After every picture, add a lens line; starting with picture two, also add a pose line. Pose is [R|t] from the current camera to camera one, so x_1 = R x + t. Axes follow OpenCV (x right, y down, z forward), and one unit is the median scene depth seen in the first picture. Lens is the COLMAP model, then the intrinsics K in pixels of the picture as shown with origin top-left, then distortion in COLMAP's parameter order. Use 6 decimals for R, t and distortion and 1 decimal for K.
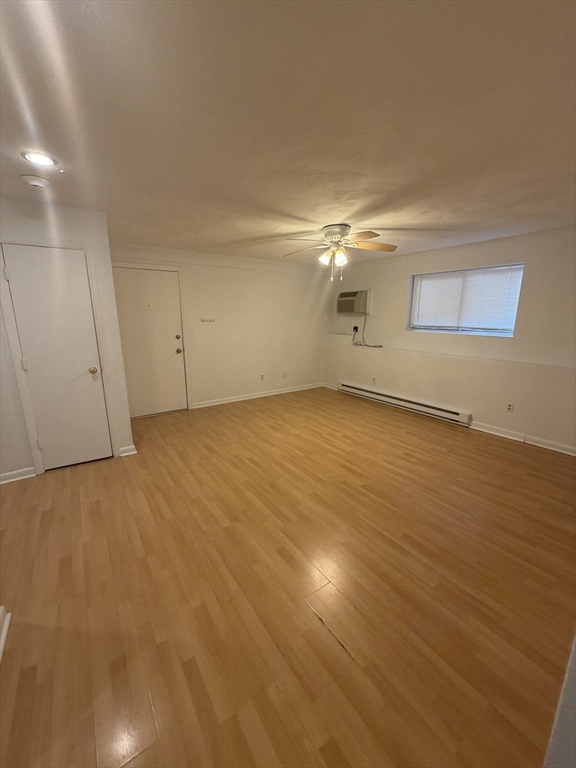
lens RADIAL K [[305.3, 0, 287.4], [0, 305.3, 382.9], [0, 0, 1]] dist [-0.000666, -0.000387]
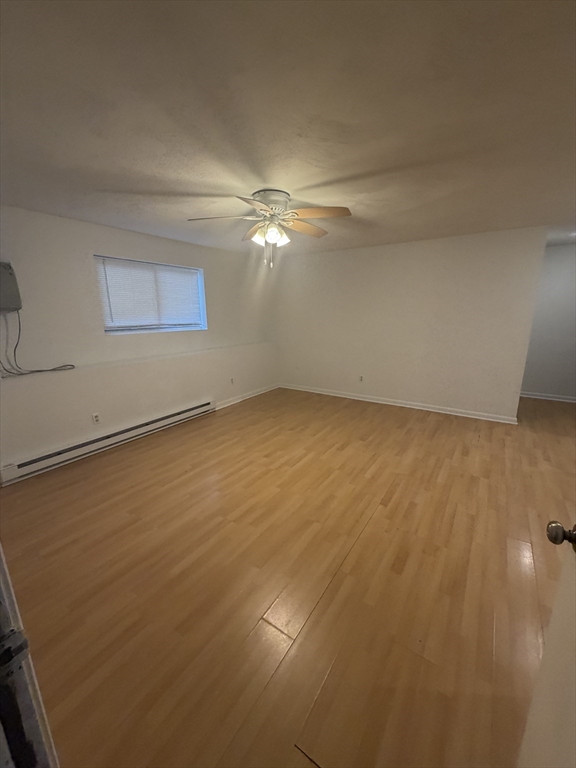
lens RADIAL K [[305.3, 0, 287.4], [0, 305.3, 382.9], [0, 0, 1]] dist [-0.000666, -0.000387]
pose [[-0.353771, -0.211687, 0.911062, -0.571560], [0.213102, 0.930192, 0.298881, -0.258696], [-0.910732, 0.299885, -0.283964, 1.166355]]
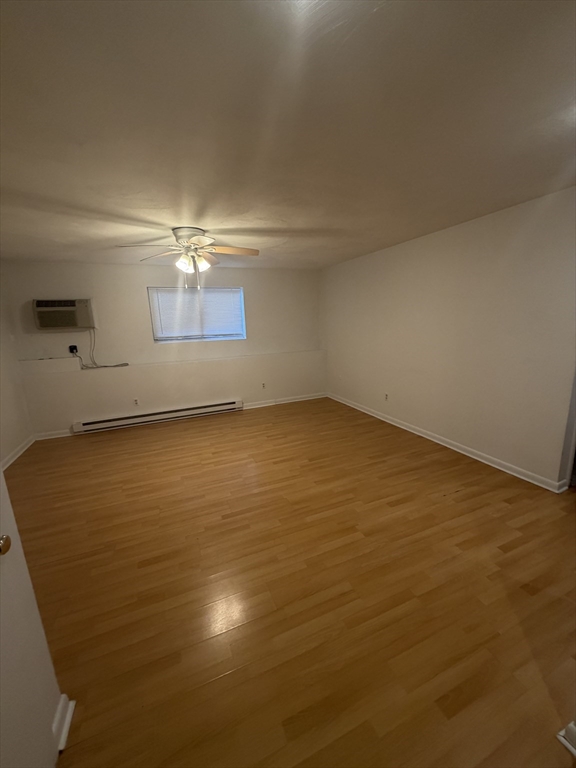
lens RADIAL K [[305.3, 0, 287.4], [0, 305.3, 382.9], [0, 0, 1]] dist [-0.000666, -0.000387]
pose [[0.212732, -0.205511, 0.955254, -0.647645], [0.249618, 0.956622, 0.150216, -0.123876], [-0.944688, 0.206493, 0.254804, 0.519227]]
